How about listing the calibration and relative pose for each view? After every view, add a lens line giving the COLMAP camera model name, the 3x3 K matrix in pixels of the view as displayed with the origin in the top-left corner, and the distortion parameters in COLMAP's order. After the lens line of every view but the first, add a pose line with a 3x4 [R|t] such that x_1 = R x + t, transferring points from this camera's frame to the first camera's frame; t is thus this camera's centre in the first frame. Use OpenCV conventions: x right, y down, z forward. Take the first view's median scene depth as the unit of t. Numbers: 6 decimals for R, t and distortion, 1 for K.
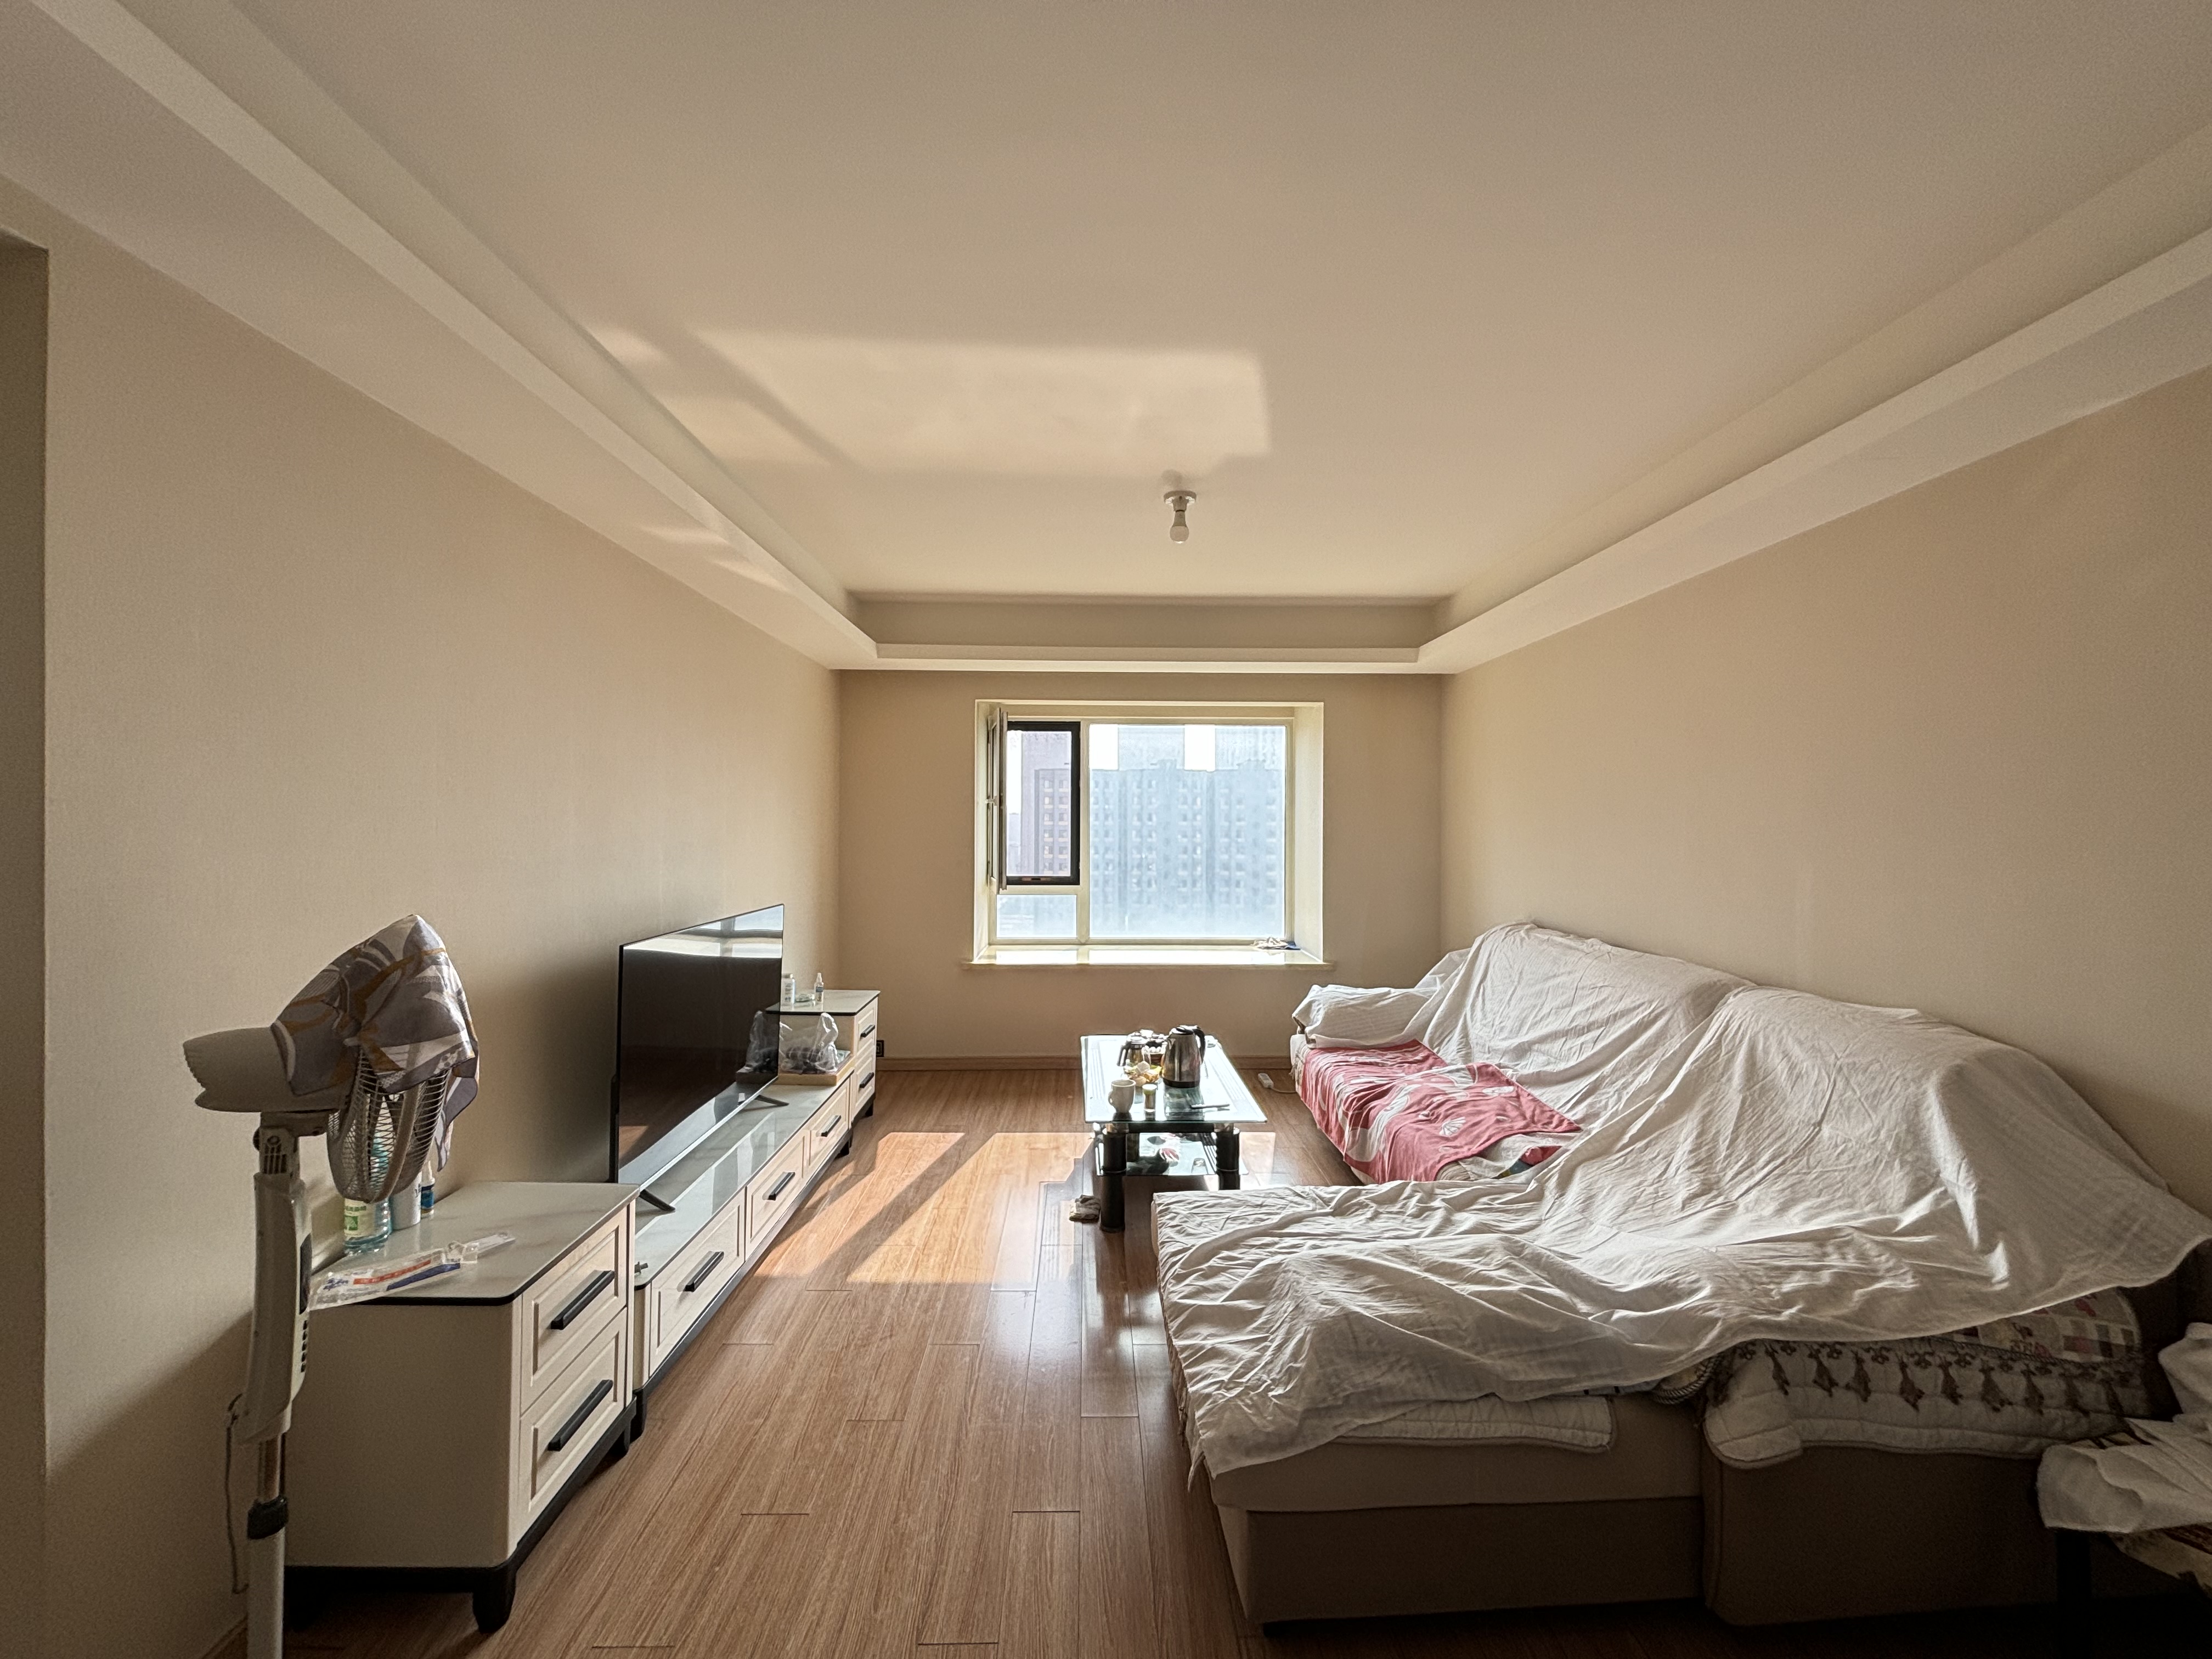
lens RADIAL K [[895.1, 0, 1100.0], [0, 895.1, 822.4], [0, 0, 1]] dist [-0.002805, -0.000318]
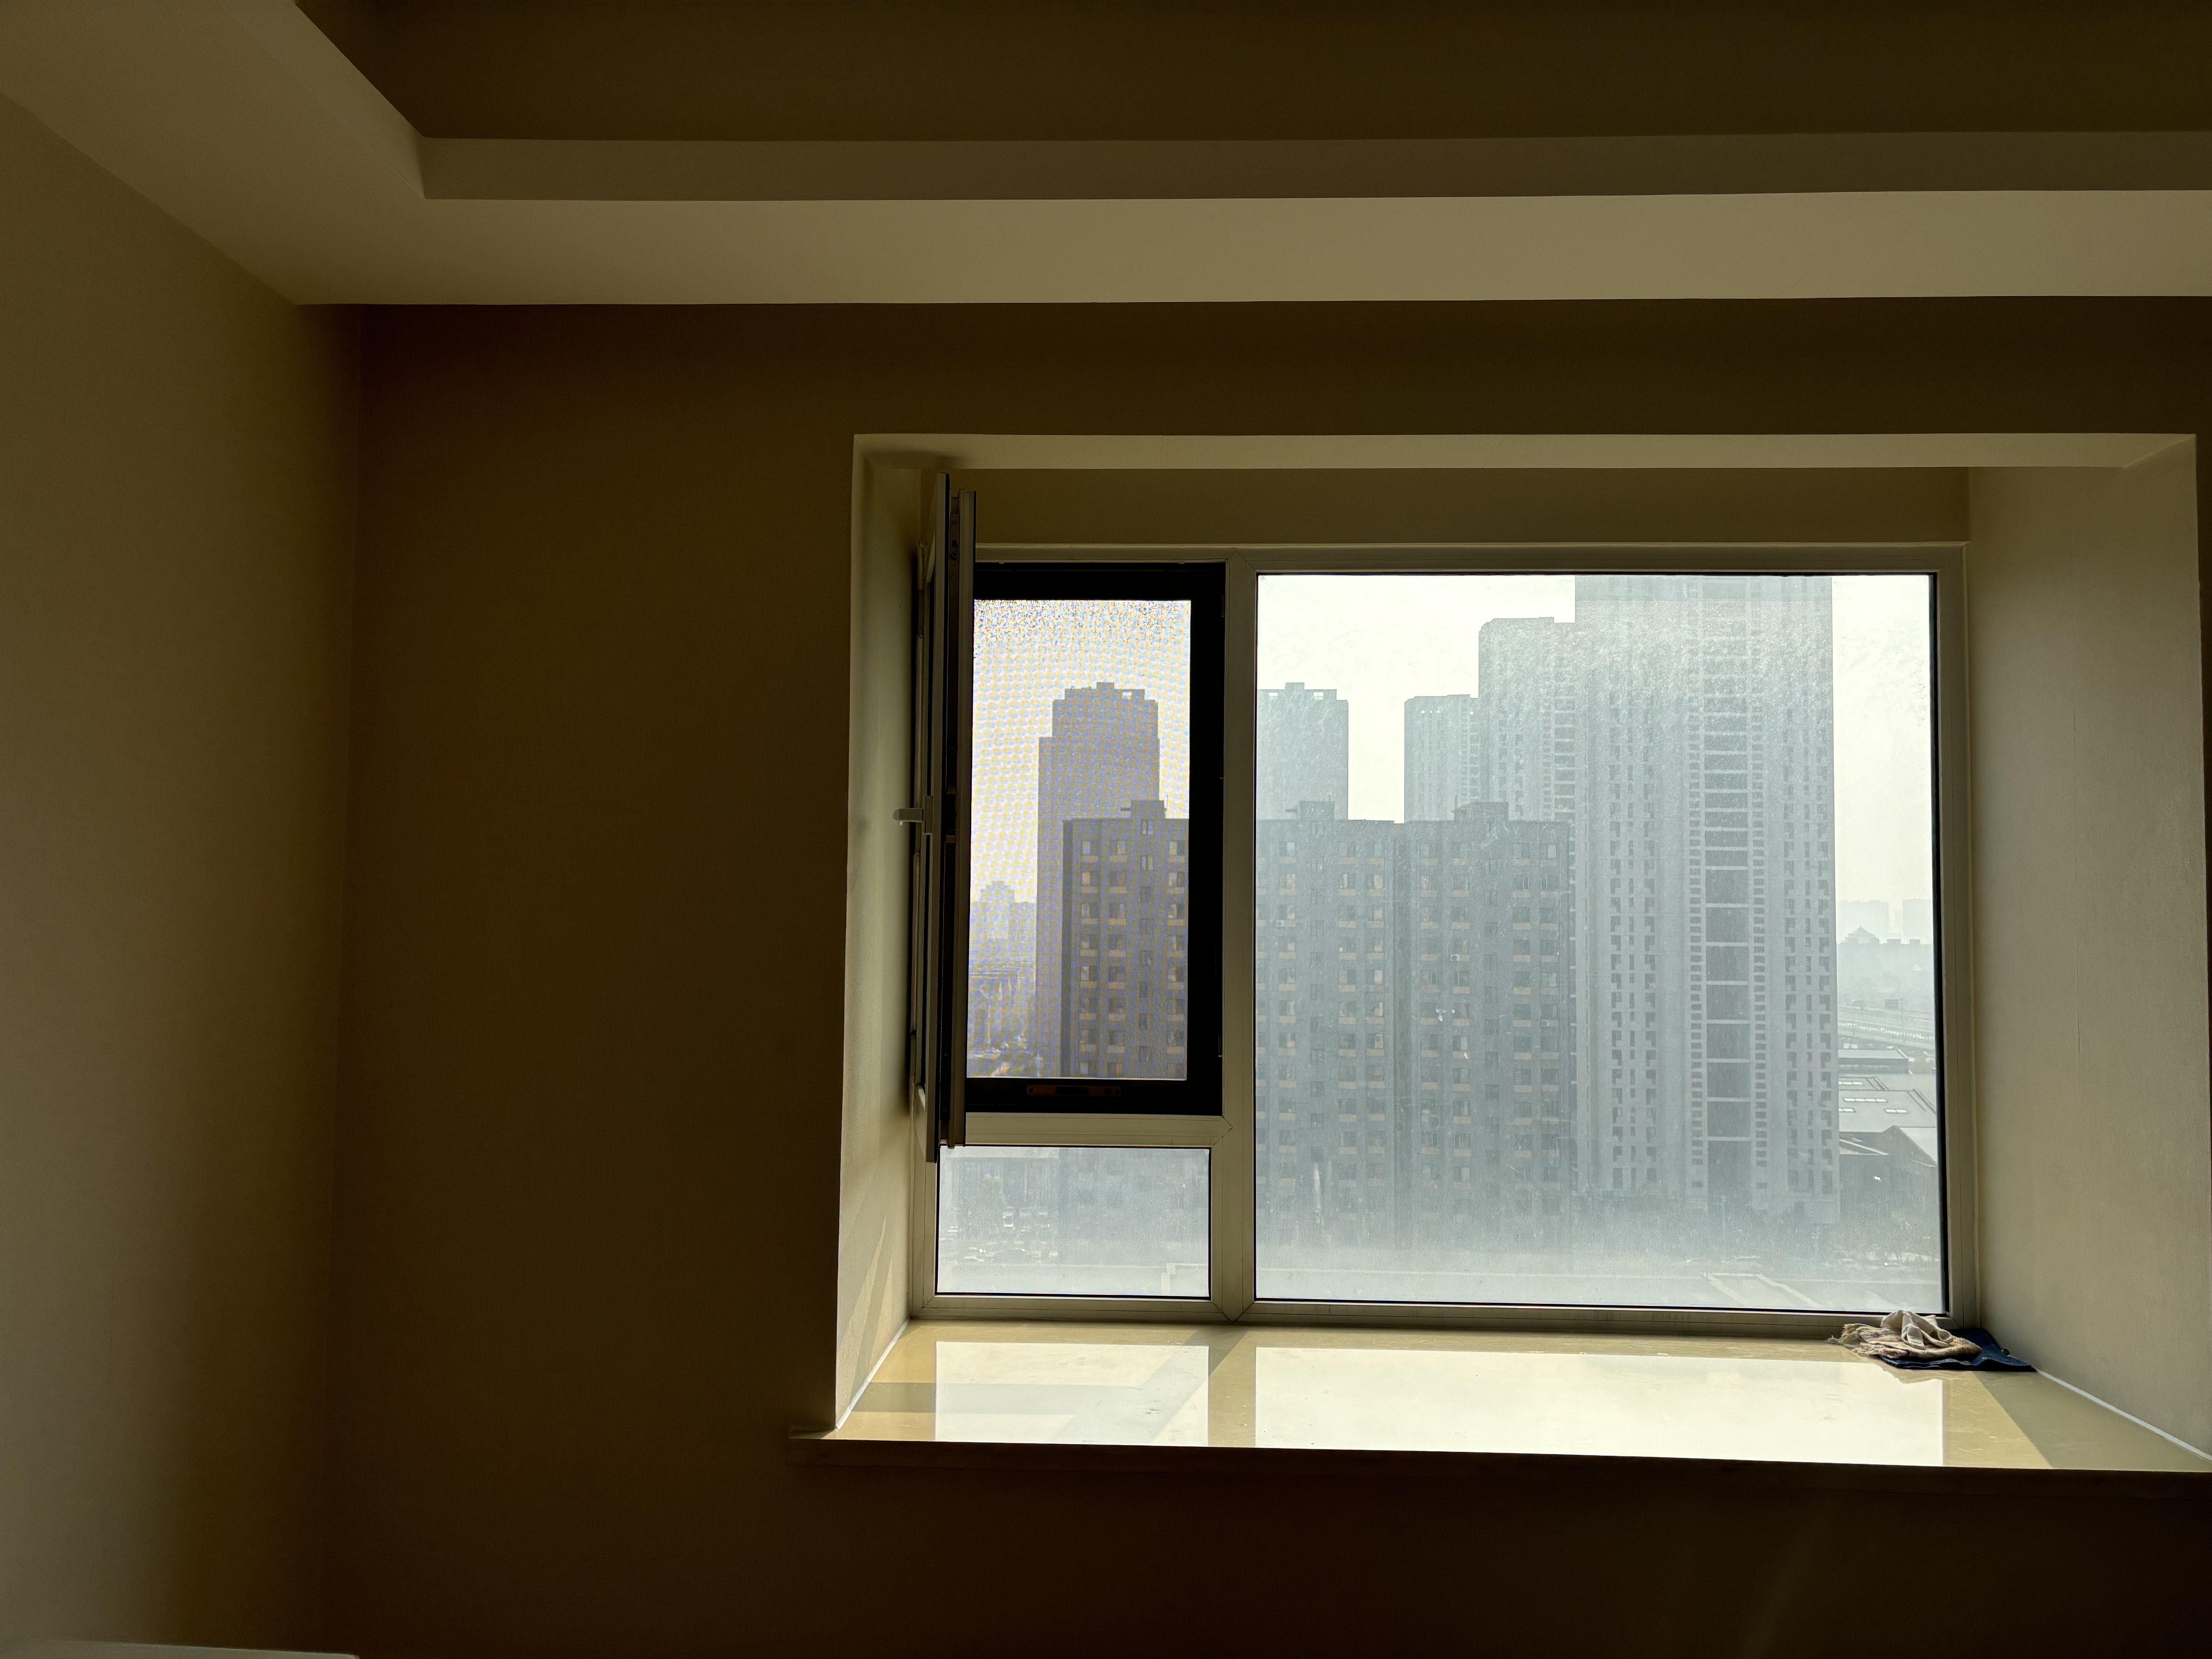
lens RADIAL K [[1670.2, 0, 1106.0], [0, 1670.2, 829.5], [0, 0, 1]] dist [0.004117, 0.000543]
pose [[0.998920, -0.002495, -0.046396, -0.034590], [-0.000087, 0.998455, -0.055572, 0.007416], [0.046463, 0.055516, 0.997376, 0.448487]]
